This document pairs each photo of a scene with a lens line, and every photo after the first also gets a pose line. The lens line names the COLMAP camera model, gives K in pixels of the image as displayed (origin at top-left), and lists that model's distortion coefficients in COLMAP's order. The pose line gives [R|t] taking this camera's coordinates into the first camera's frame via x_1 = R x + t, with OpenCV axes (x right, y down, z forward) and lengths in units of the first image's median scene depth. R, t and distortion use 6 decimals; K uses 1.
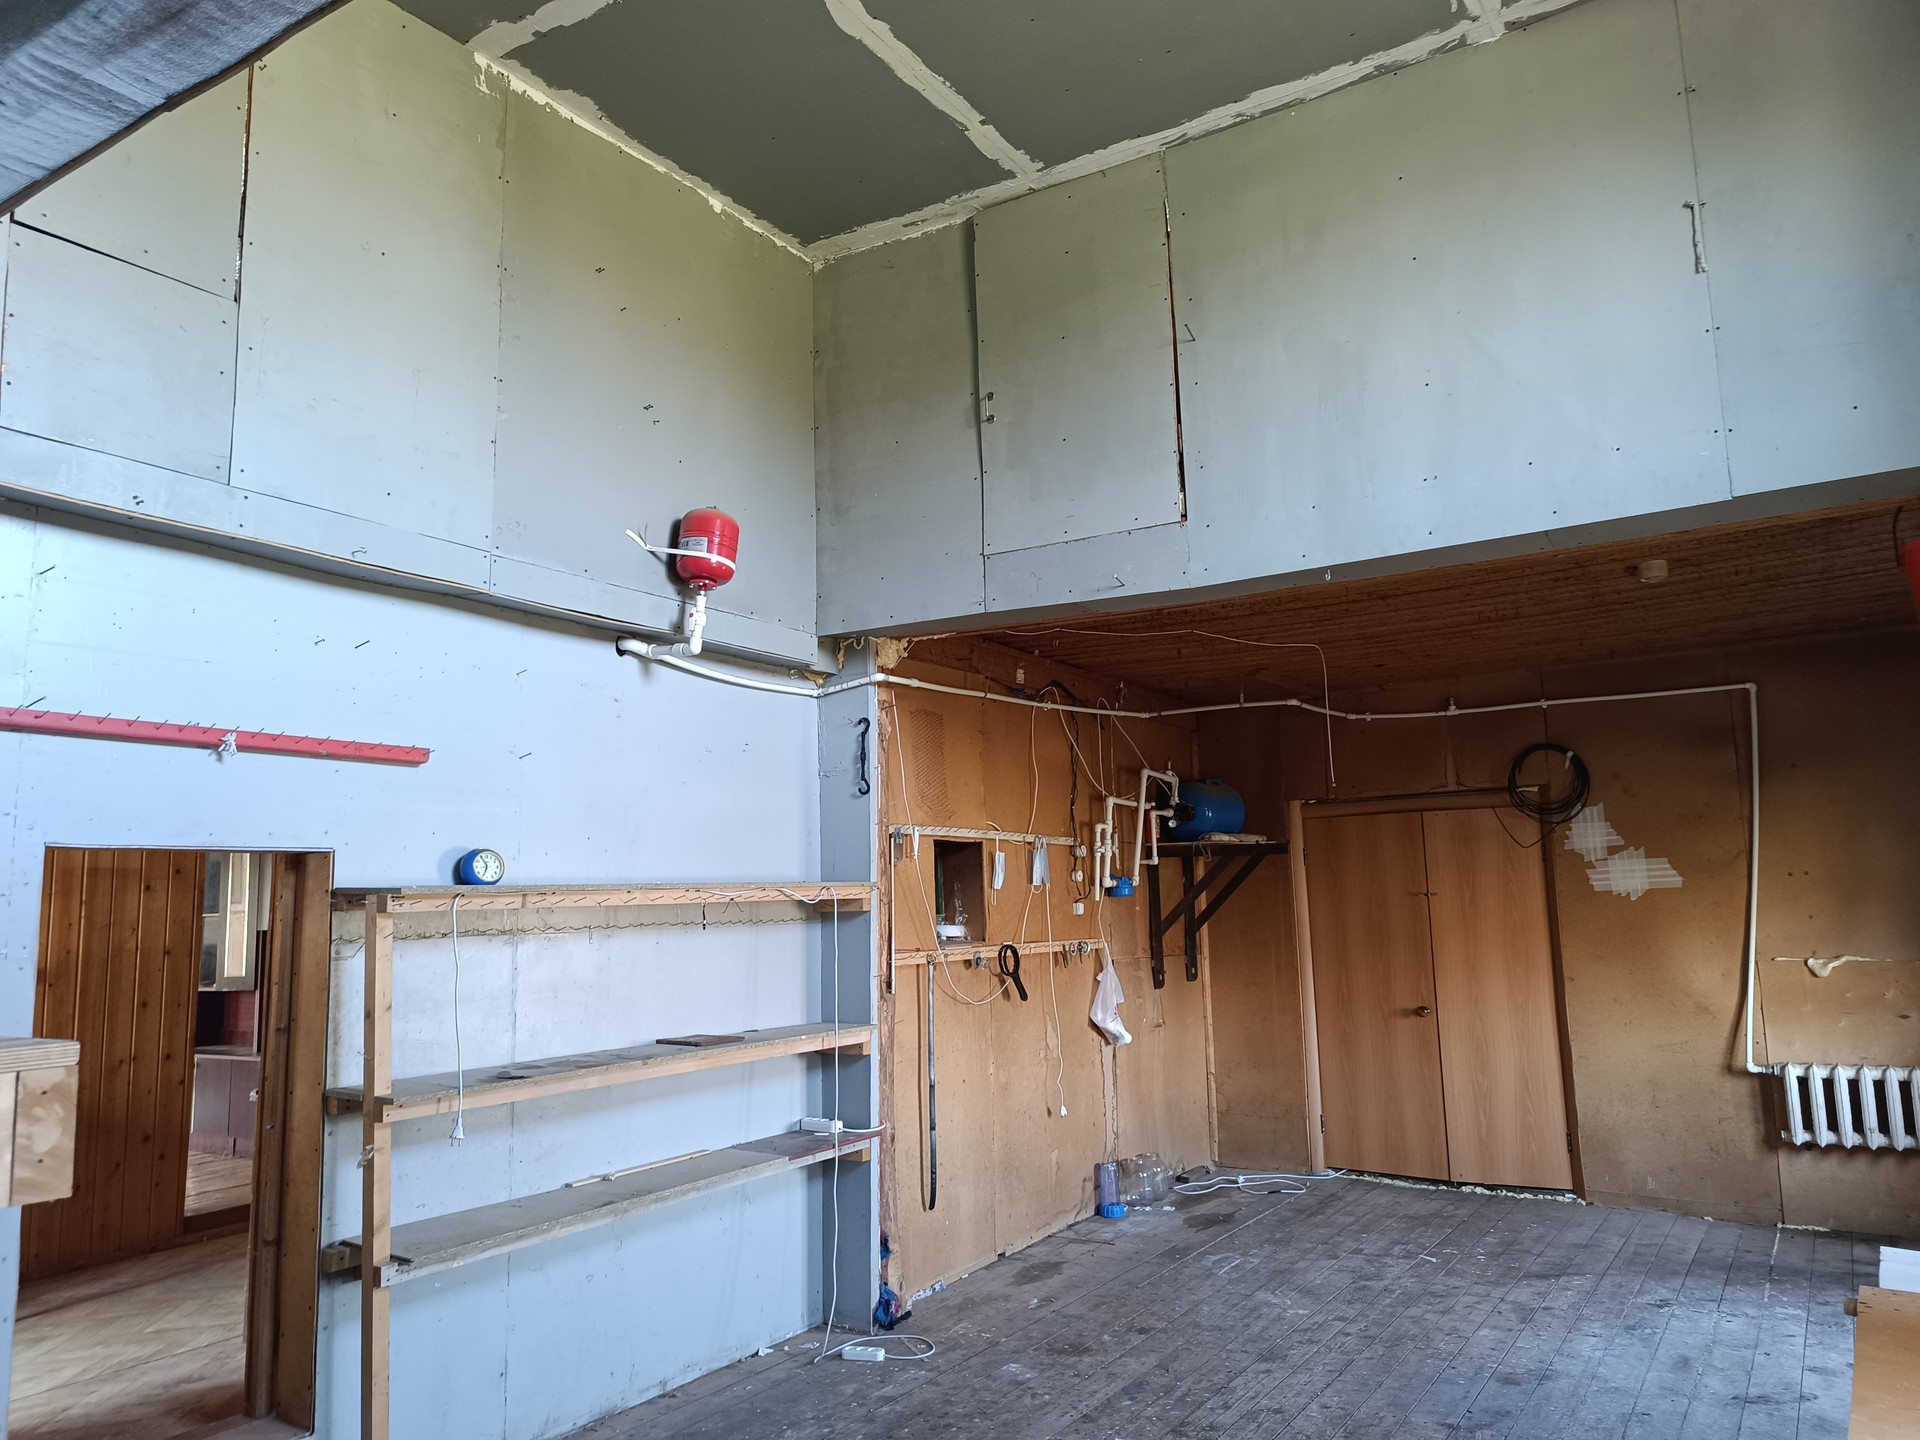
lens RADIAL K [[1306.2, 0, 959.8], [0, 1306.2, 717.1], [0, 0, 1]] dist [0.024623, -0.013765]
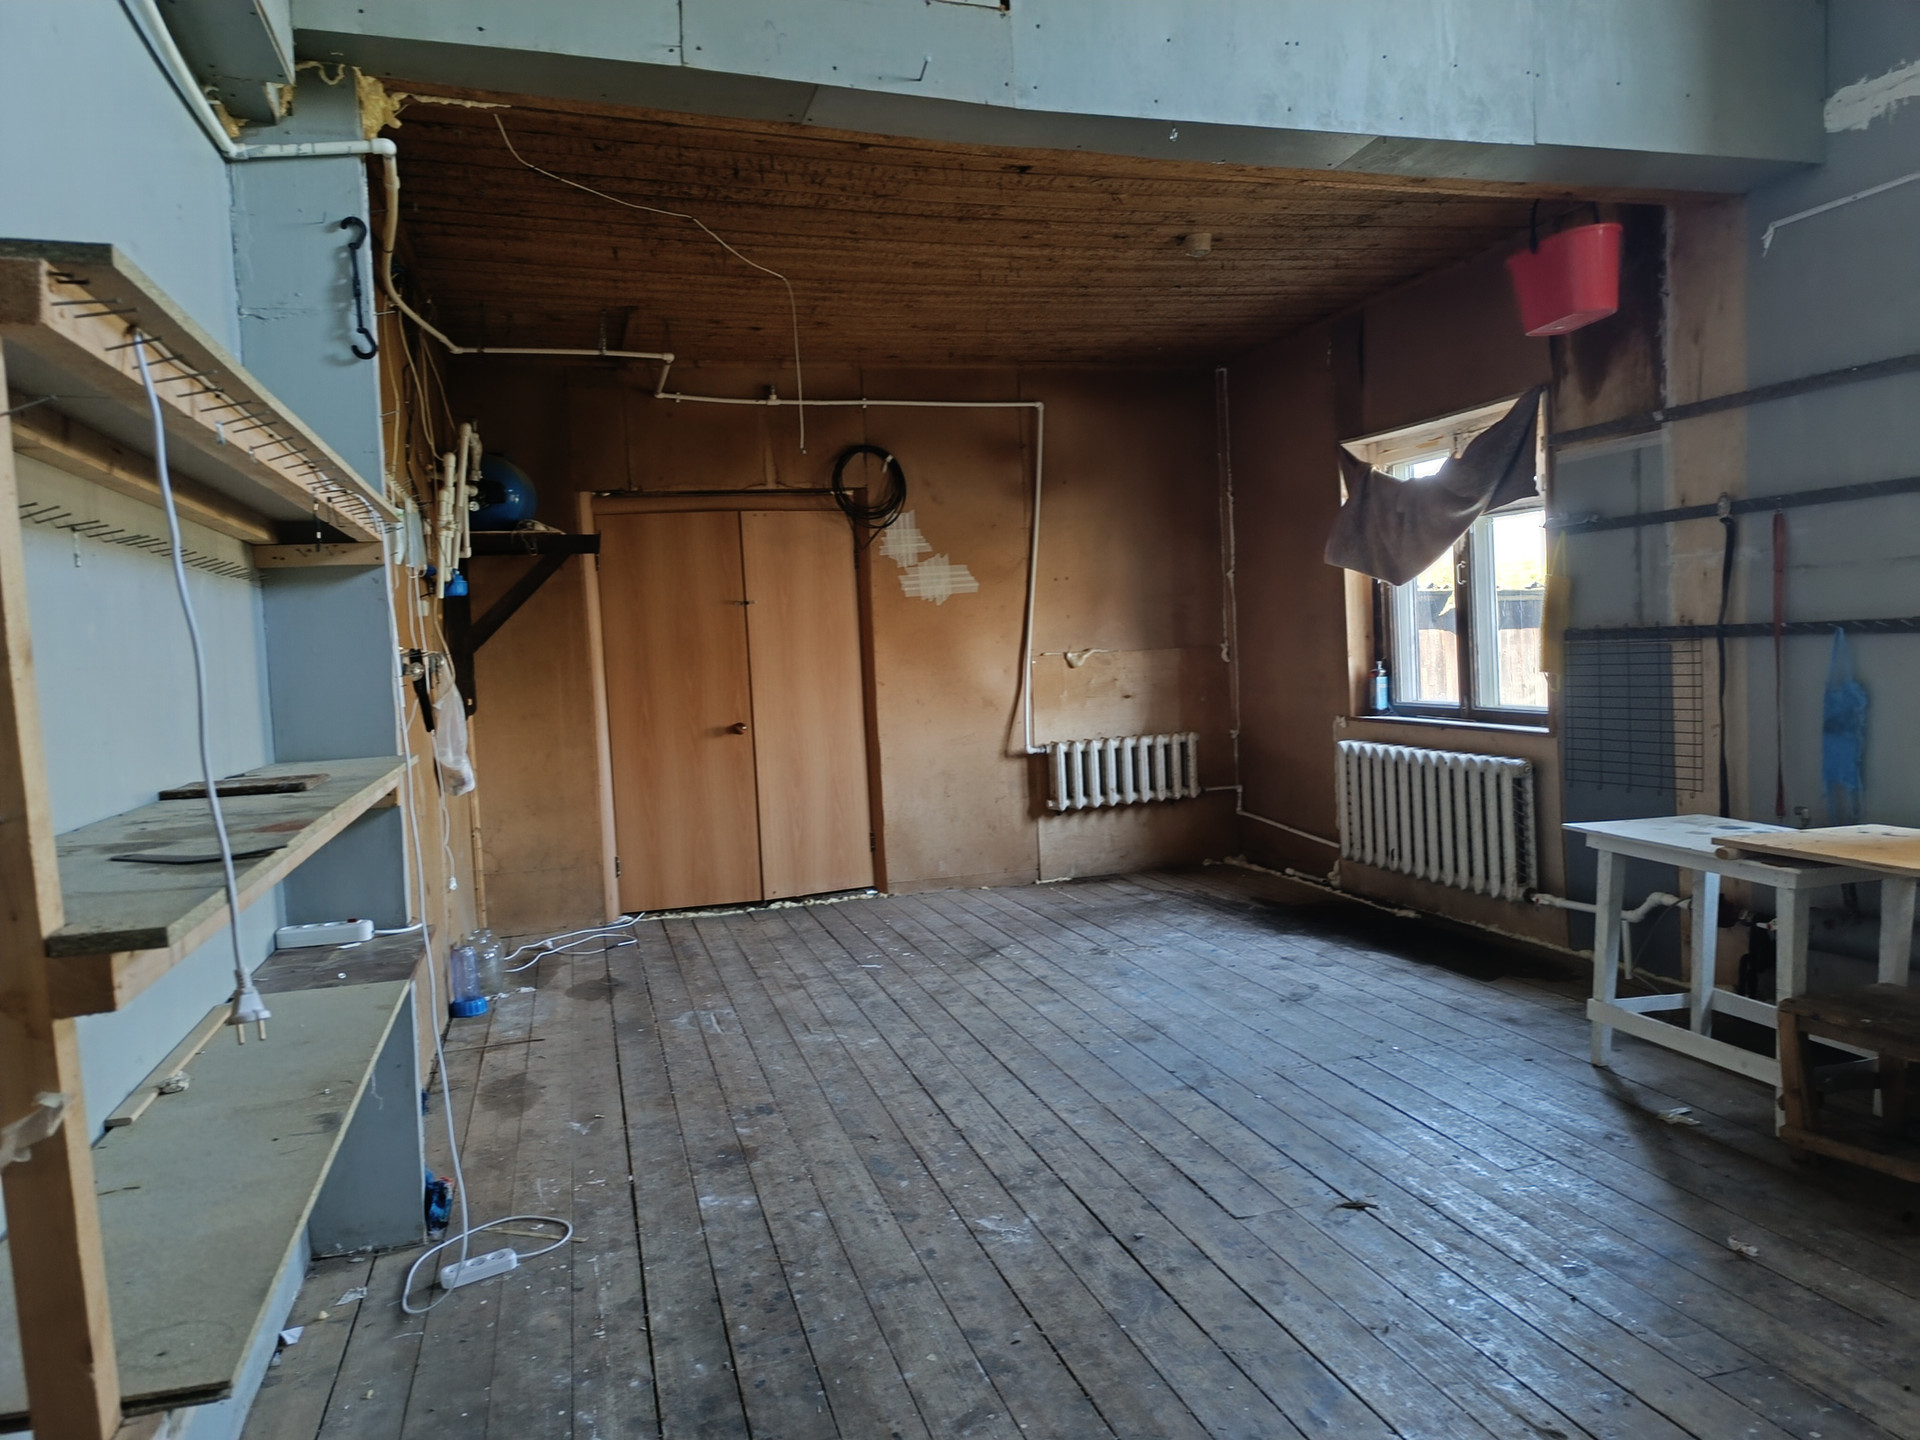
lens RADIAL K [[1306.2, 0, 971.6], [0, 1306.2, 722.1], [0, 0, 1]] dist [0.024623, -0.013765]
pose [[0.630176, -0.056317, 0.774407, -0.265675], [-0.074555, 0.988369, 0.132546, 0.089669], [-0.772865, -0.141263, 0.618648, 0.319986]]
